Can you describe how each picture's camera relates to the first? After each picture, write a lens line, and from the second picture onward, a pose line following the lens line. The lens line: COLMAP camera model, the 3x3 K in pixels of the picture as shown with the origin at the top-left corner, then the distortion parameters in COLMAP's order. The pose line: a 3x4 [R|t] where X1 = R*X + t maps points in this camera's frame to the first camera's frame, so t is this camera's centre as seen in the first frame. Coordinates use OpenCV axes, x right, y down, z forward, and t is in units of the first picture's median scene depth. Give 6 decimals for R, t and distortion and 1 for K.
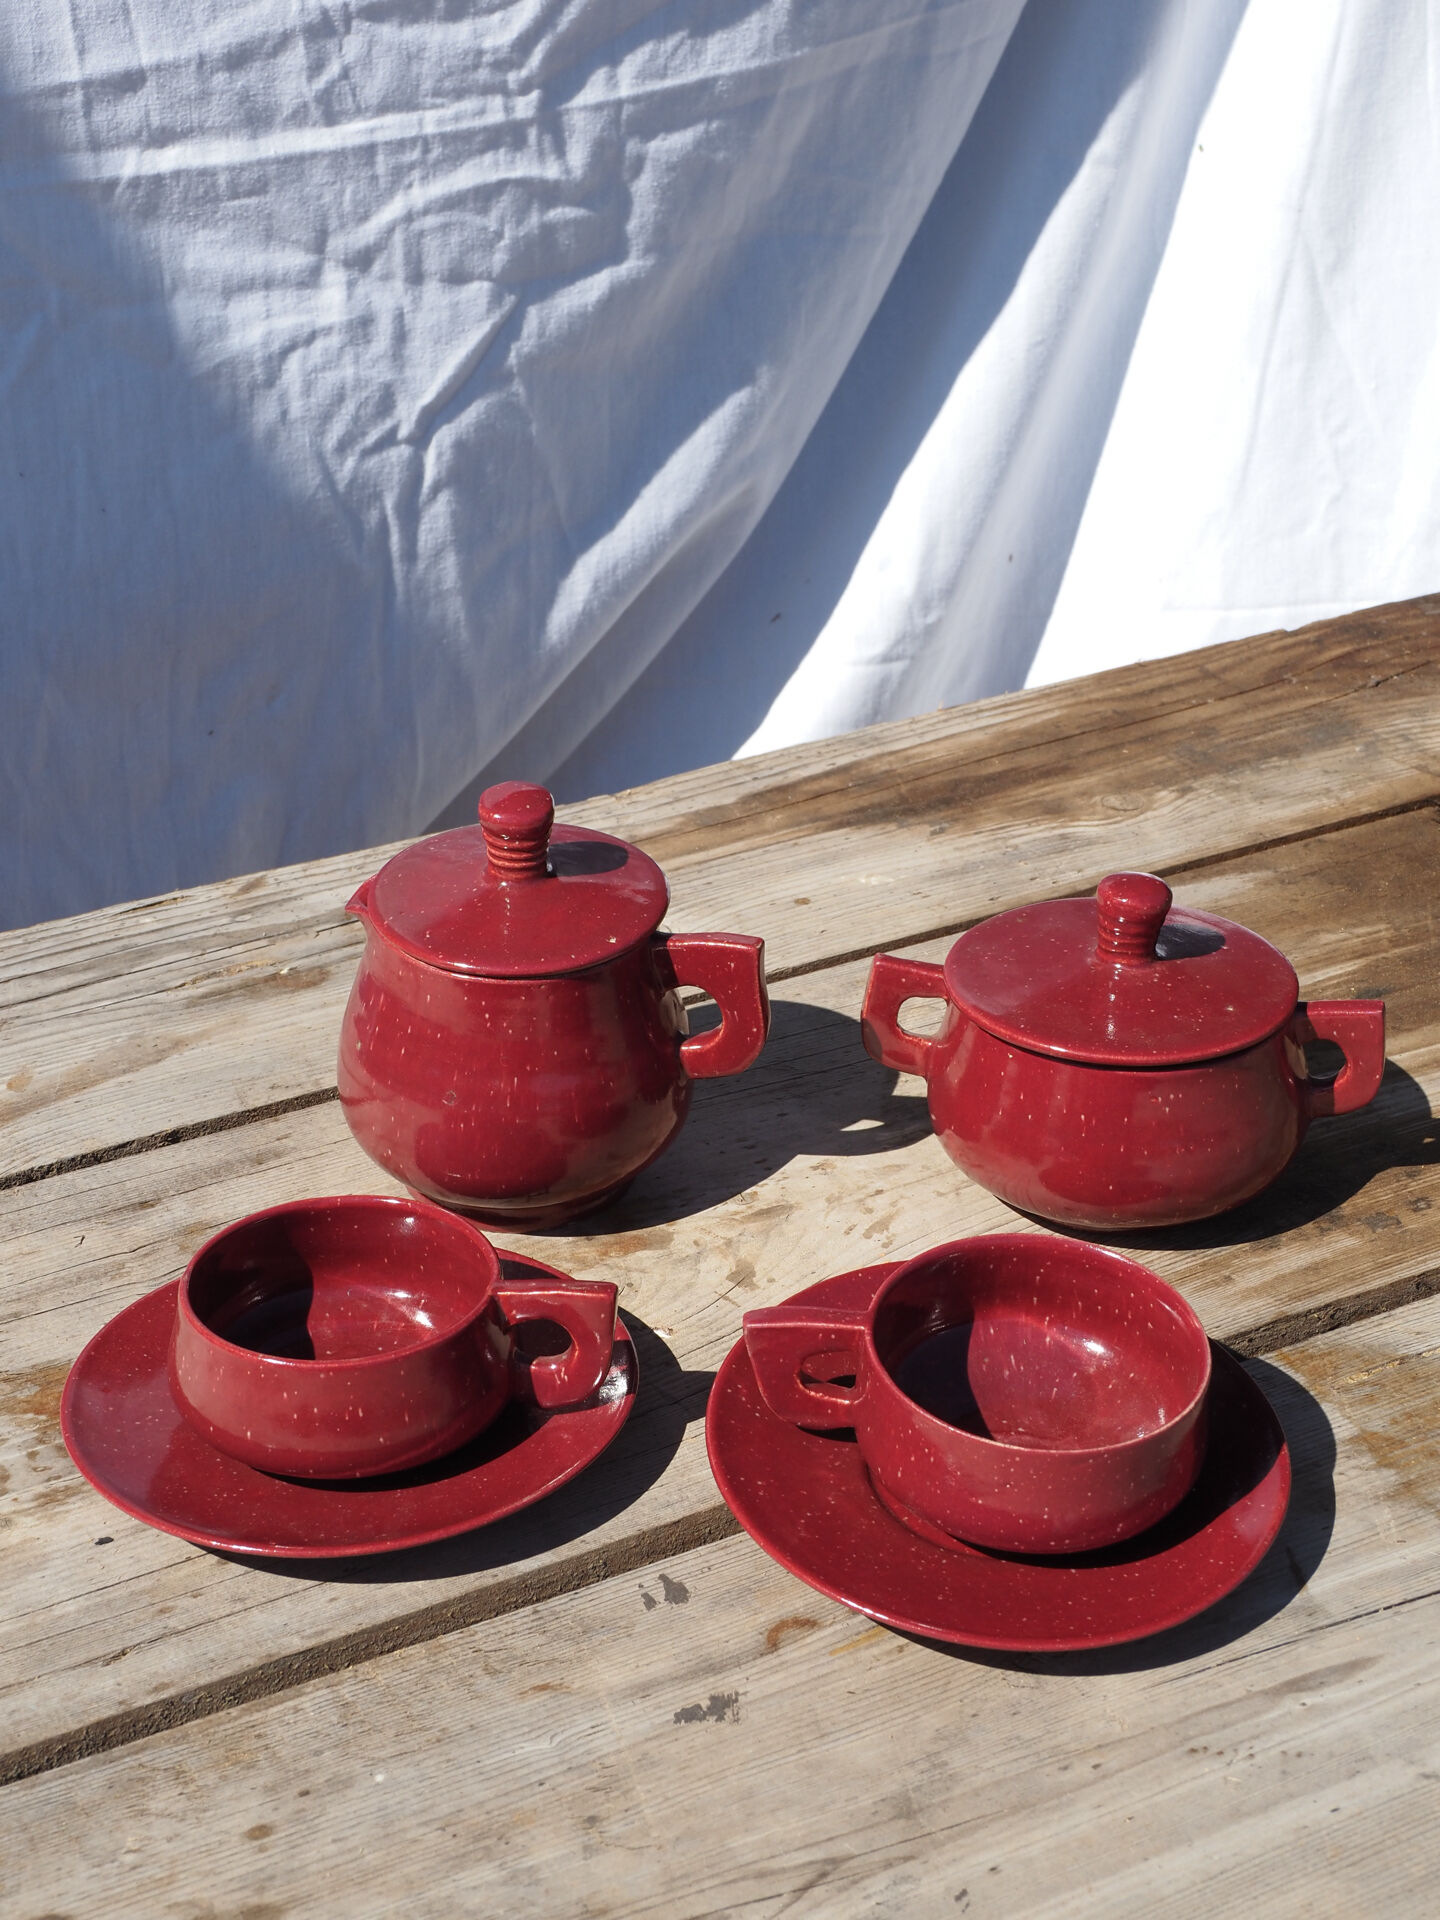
lens RADIAL K [[3865.4, 0, 716.3], [0, 3865.4, 955.1], [0, 0, 1]] dist [-0.001237, 0.000000]
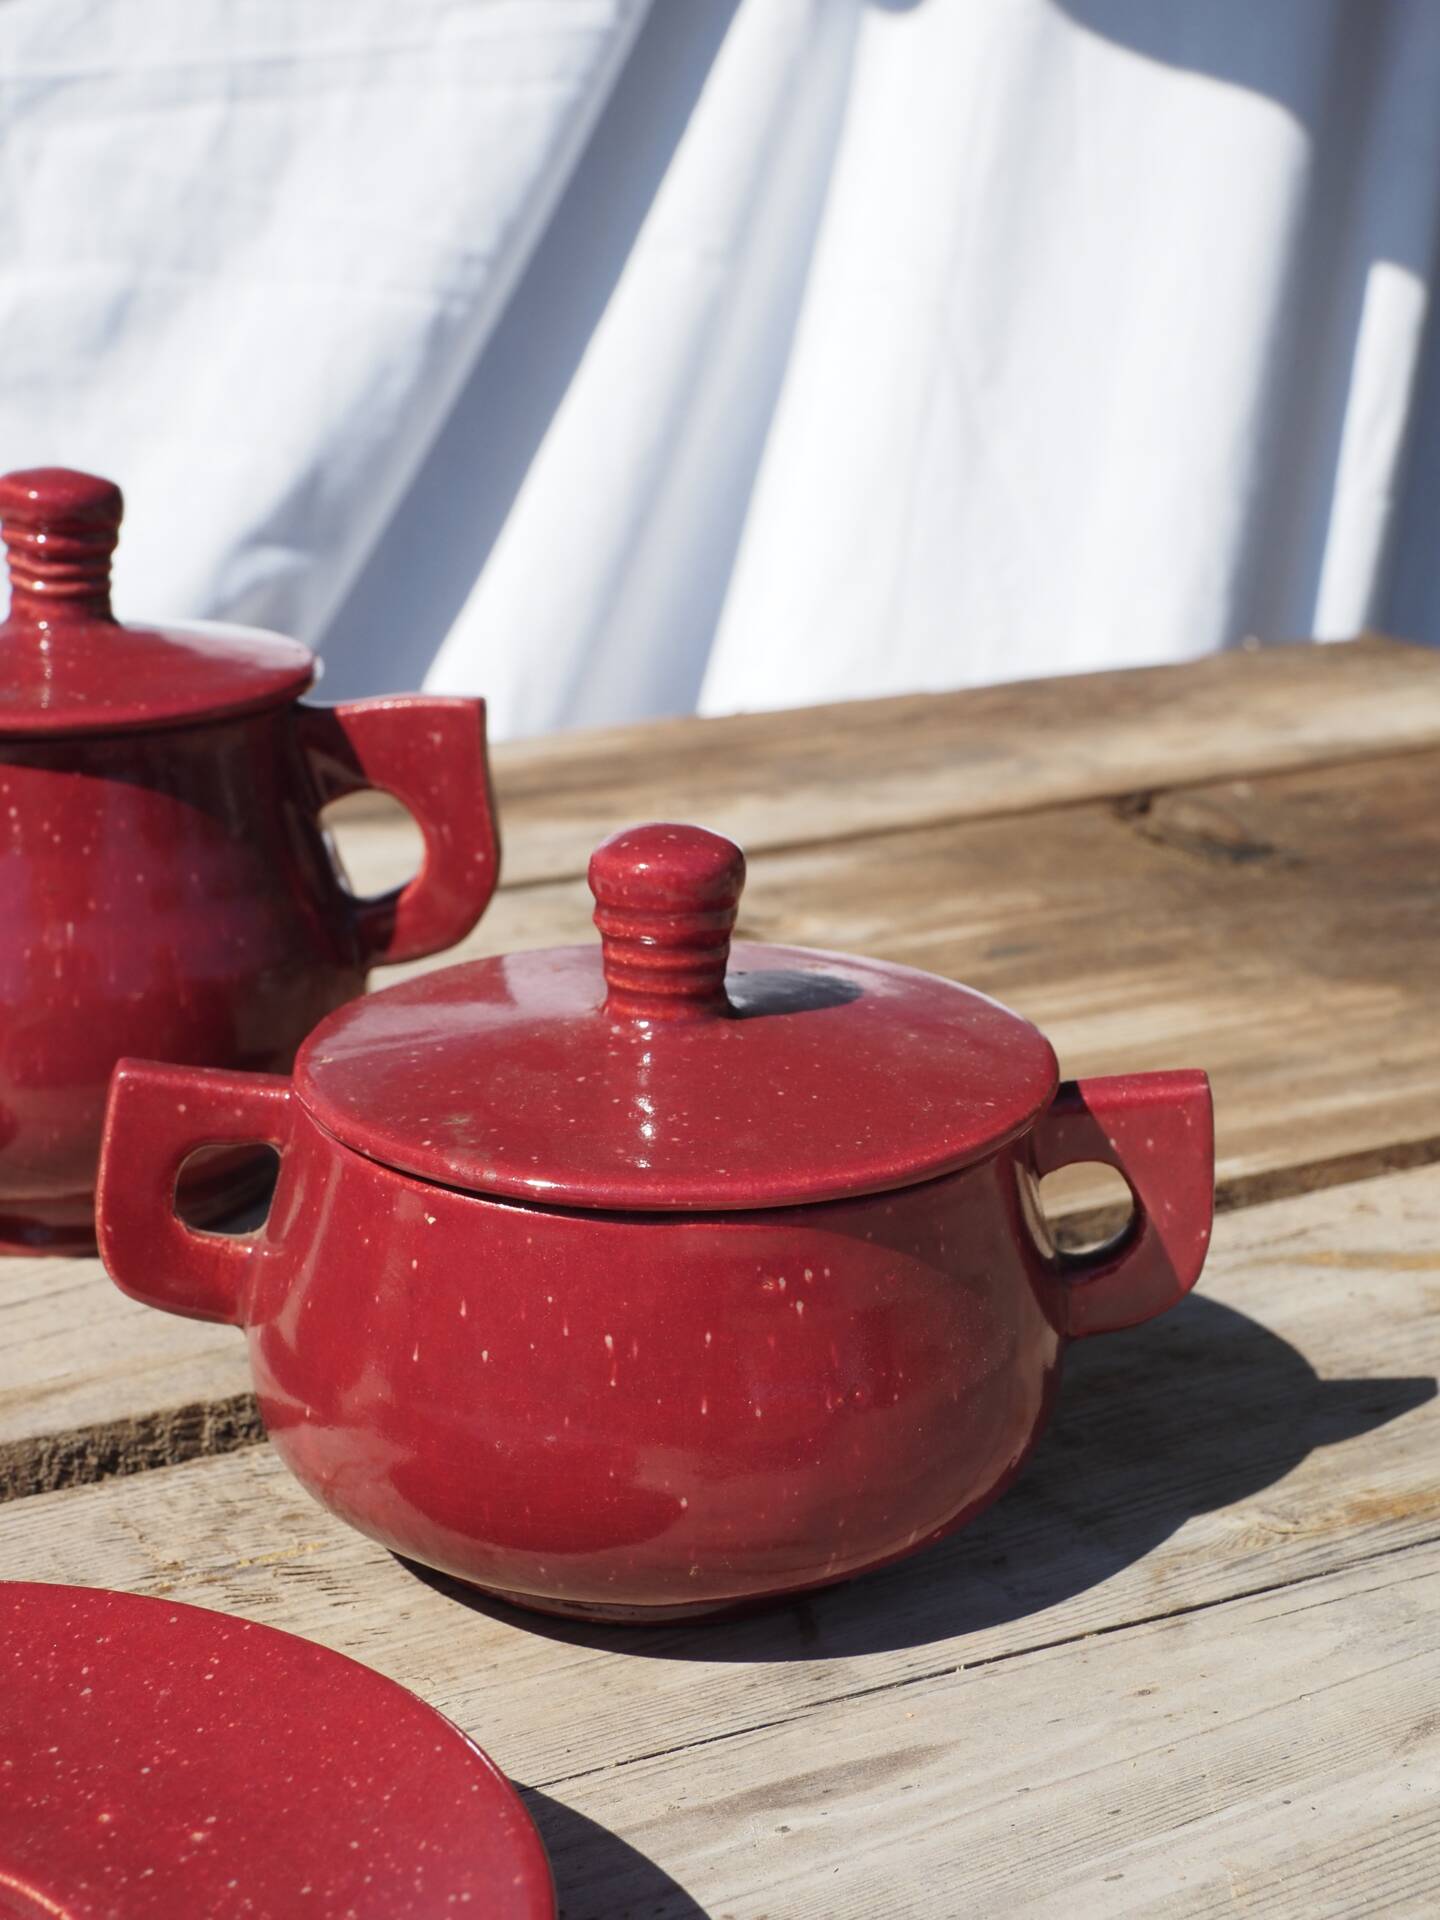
lens RADIAL K [[3195.5, 0, 737.3], [0, 3195.5, 957.8], [0, 0, 1]] dist [0.072366, 0.000000]
pose [[0.999353, -0.011318, 0.034151, 0.113923], [0.018316, 0.977062, -0.212168, 0.147012], [-0.030966, 0.212656, 0.976636, 0.500461]]
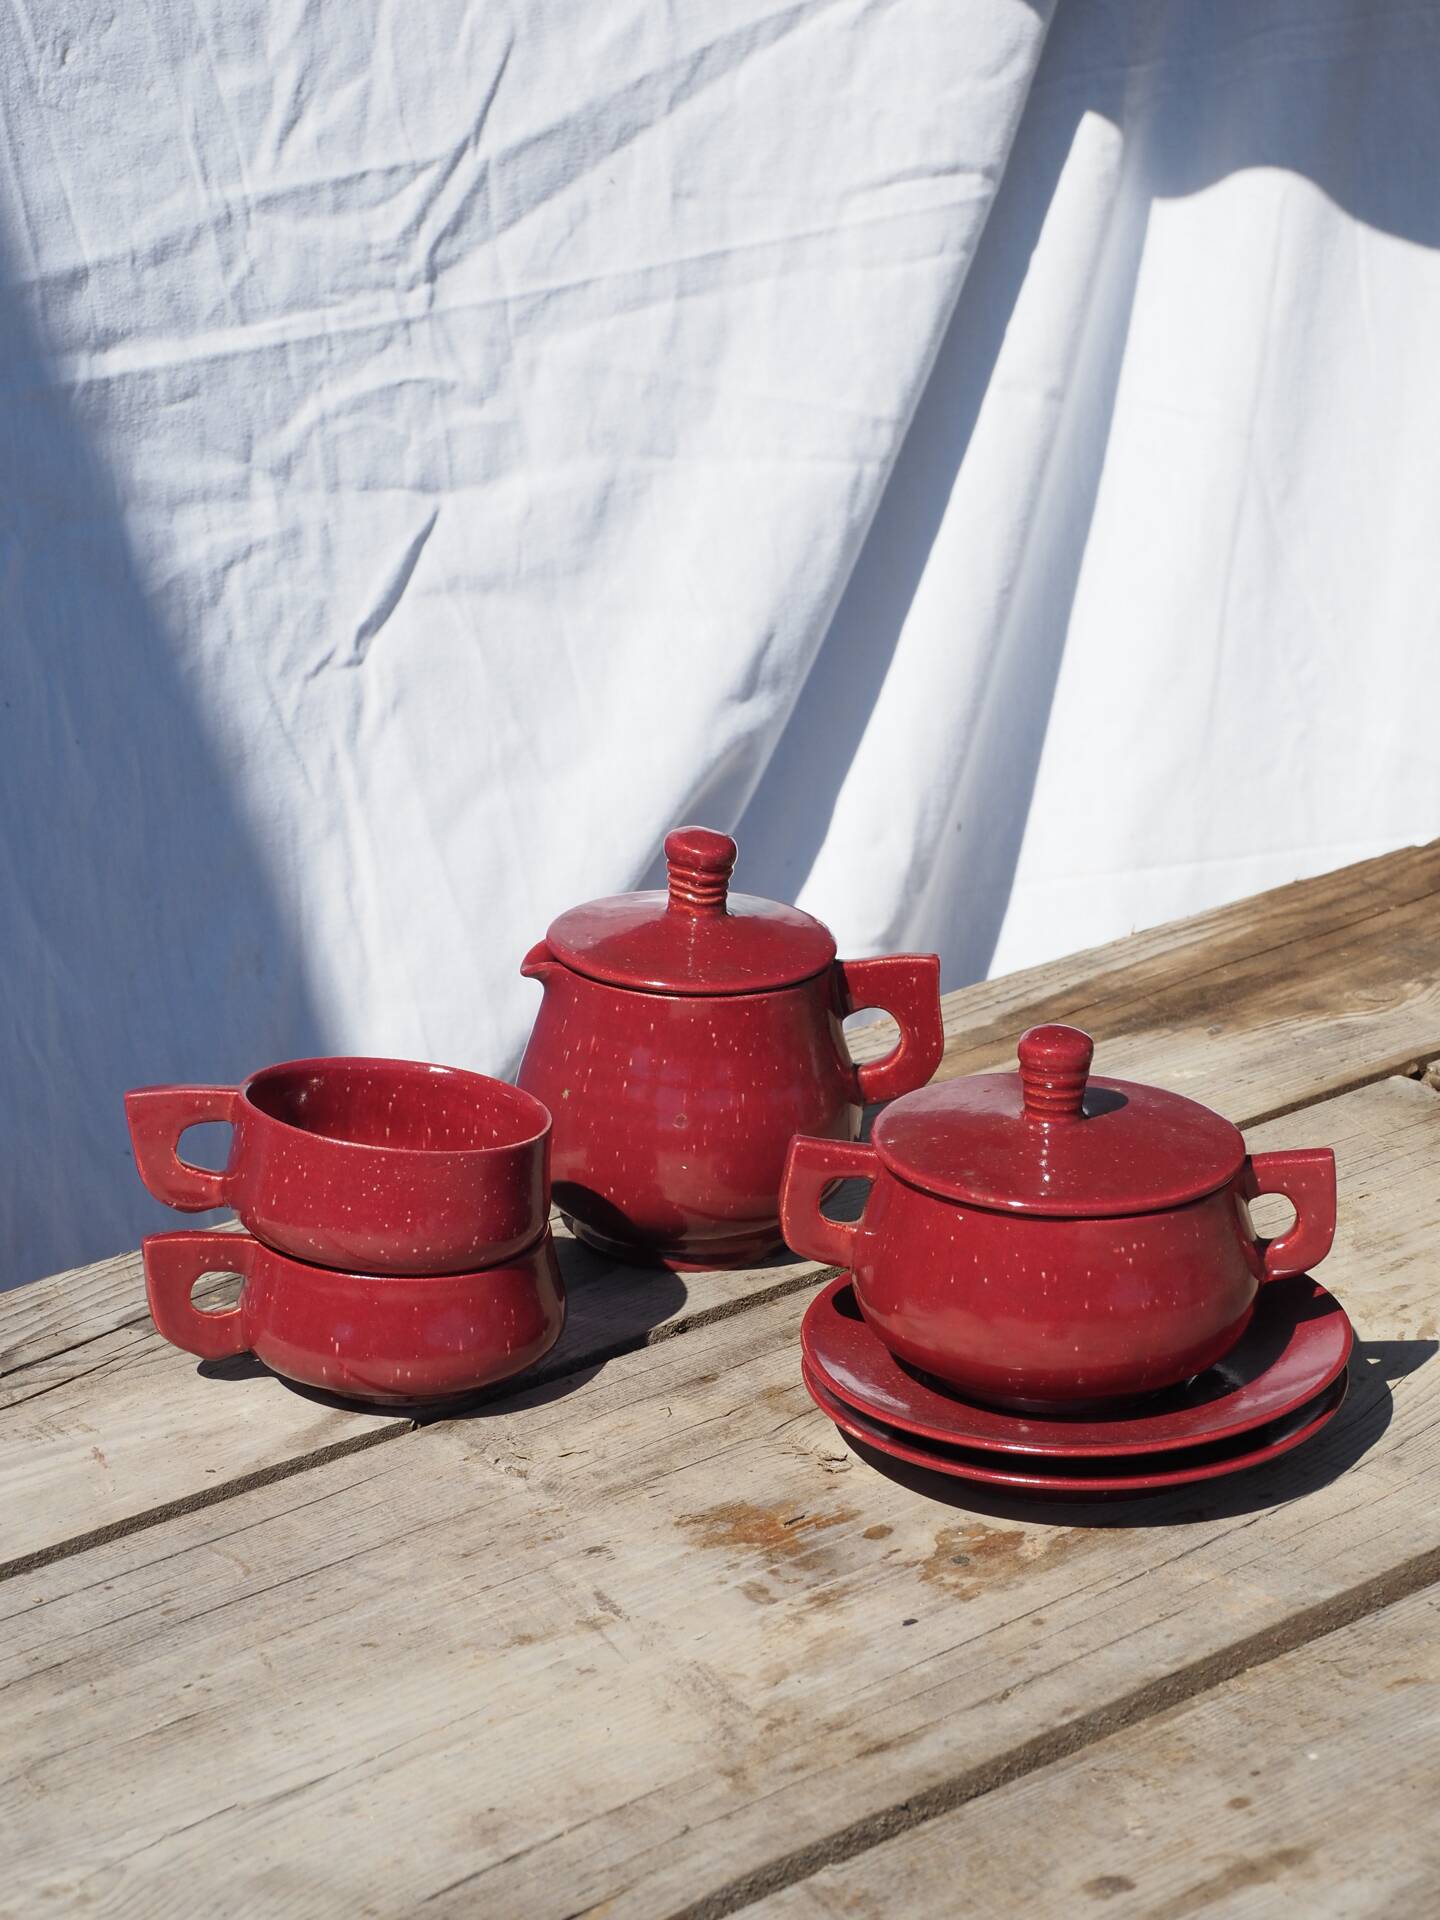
lens RADIAL K [[5693.6, 0, 727.6], [0, 5693.6, 969.4], [0, 0, 1]] dist [0.158932, 0.000000]
pose [[0.962065, -0.068749, 0.264016, -0.522333], [0.109294, 0.983802, -0.142086, 0.170251], [-0.249971, 0.165551, 0.953995, -0.387103]]
